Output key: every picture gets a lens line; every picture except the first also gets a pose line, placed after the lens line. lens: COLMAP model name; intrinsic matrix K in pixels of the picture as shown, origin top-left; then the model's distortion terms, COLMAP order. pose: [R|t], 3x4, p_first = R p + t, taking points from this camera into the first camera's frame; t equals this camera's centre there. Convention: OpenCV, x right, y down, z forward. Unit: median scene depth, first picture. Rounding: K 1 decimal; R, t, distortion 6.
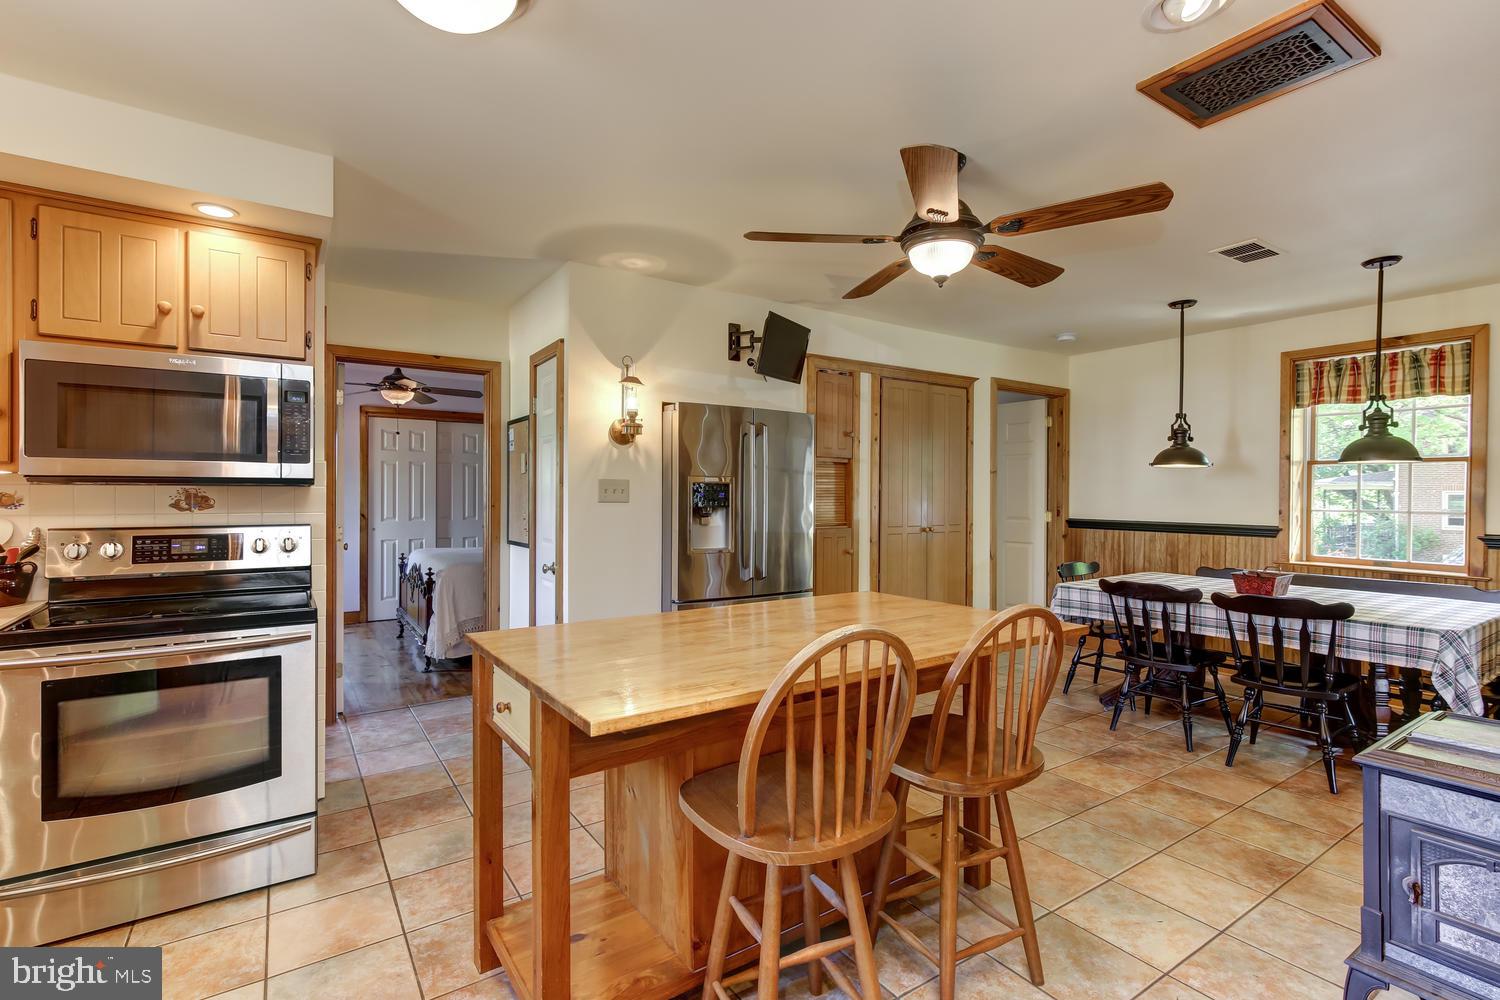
lens RADIAL K [[693.4, 0, 770.9], [0, 693.4, 492.4], [0, 0, 1]] dist [0.002721, 0.001404]
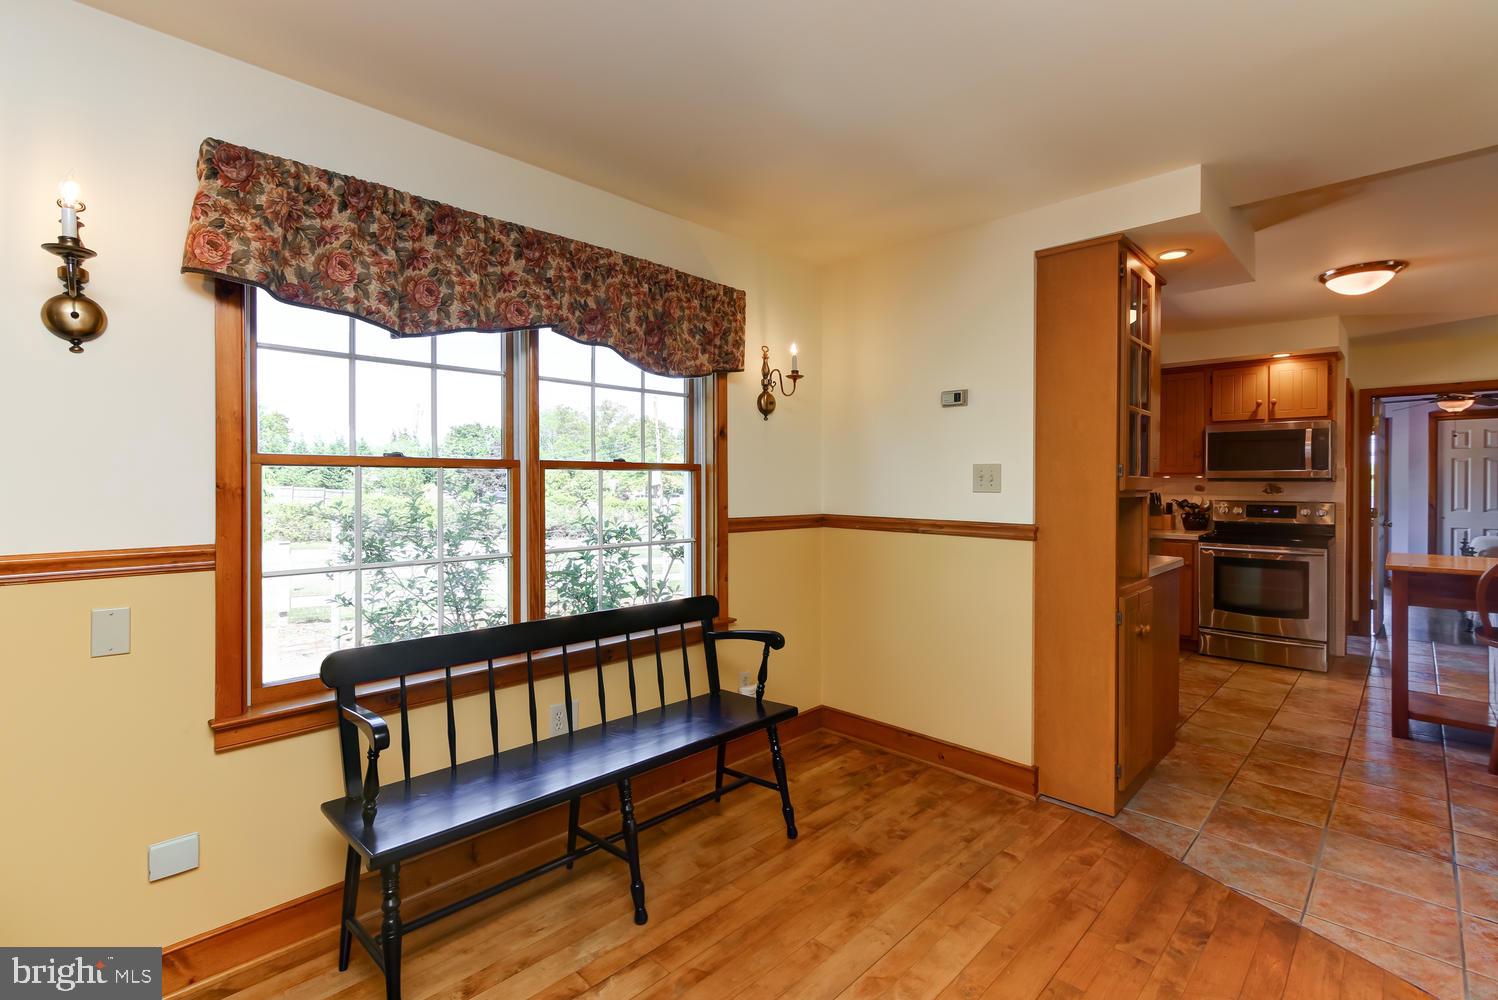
lens RADIAL K [[692.4, 0, 738.2], [0, 692.4, 489.0], [0, 0, 1]] dist [0.002721, 0.001404]
pose [[0.183092, 0.005077, -0.983083, 0.605489], [-0.002106, 0.999986, 0.004772, 0.003486], [0.983094, 0.001196, 0.183100, -0.630368]]
